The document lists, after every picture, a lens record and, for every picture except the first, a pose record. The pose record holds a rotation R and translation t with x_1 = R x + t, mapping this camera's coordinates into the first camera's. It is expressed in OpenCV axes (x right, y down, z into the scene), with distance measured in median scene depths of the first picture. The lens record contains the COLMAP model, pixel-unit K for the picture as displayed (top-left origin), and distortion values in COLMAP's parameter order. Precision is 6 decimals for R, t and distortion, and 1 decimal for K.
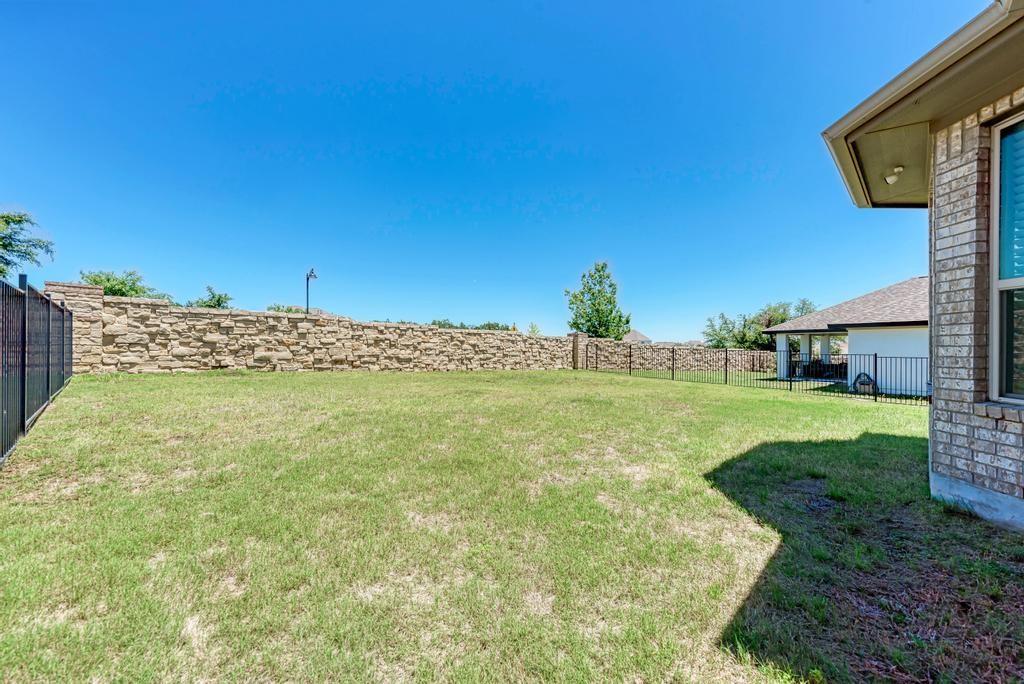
lens RADIAL K [[375.3, 0, 512.1], [0, 375.3, 343.6], [0, 0, 1]] dist [0.001277, -0.001183]
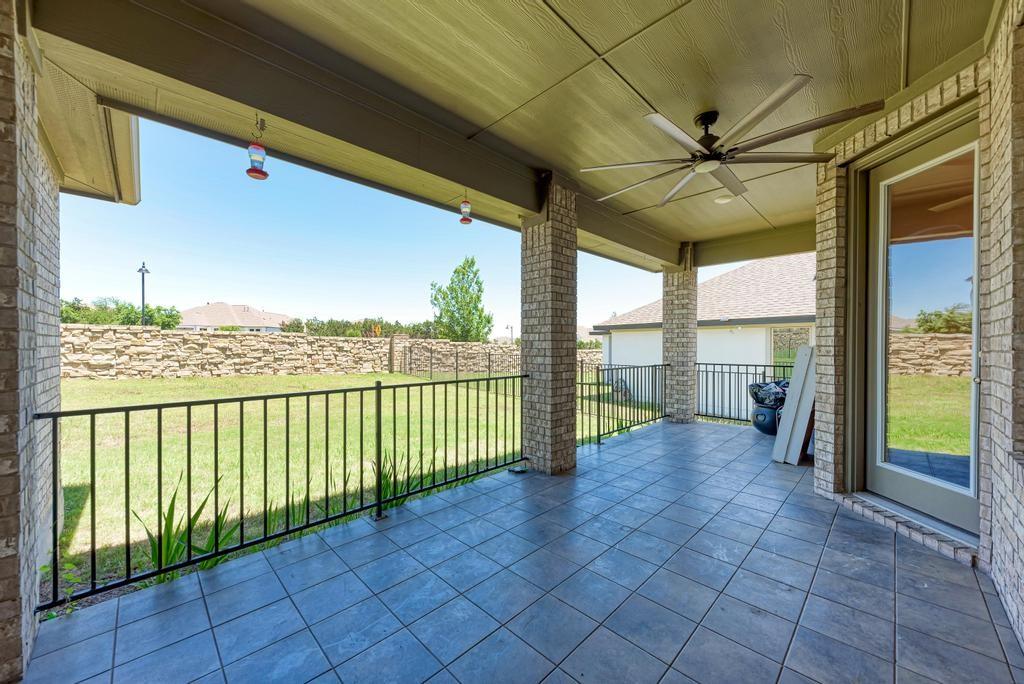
lens RADIAL K [[375.3, 0, 508.3], [0, 375.3, 345.8], [0, 0, 1]] dist [0.001277, -0.001183]
pose [[0.999767, -0.002813, 0.021396, 0.625589], [0.002593, 0.999944, 0.010276, -0.010171], [-0.021423, -0.010218, 0.999718, 0.108333]]
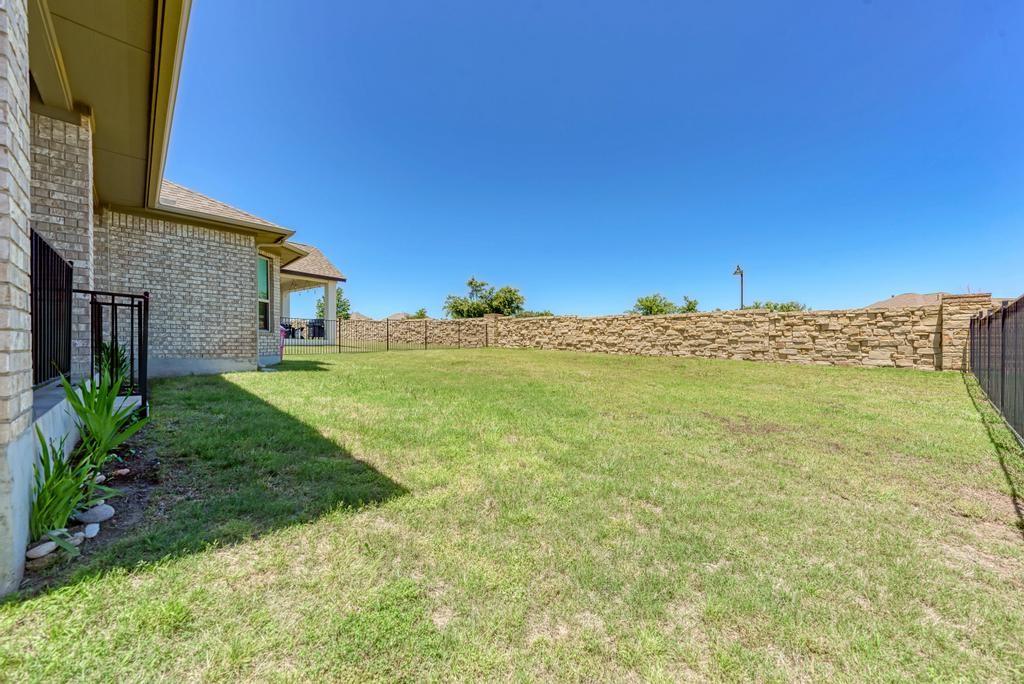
lens RADIAL K [[375.3, 0, 512.0], [0, 375.3, 346.6], [0, 0, 1]] dist [0.001277, -0.001183]
pose [[0.022201, -0.004402, -0.999744, 0.921078], [0.004321, 0.999981, -0.004307, 0.053084], [0.999744, -0.004224, 0.022219, 0.632201]]
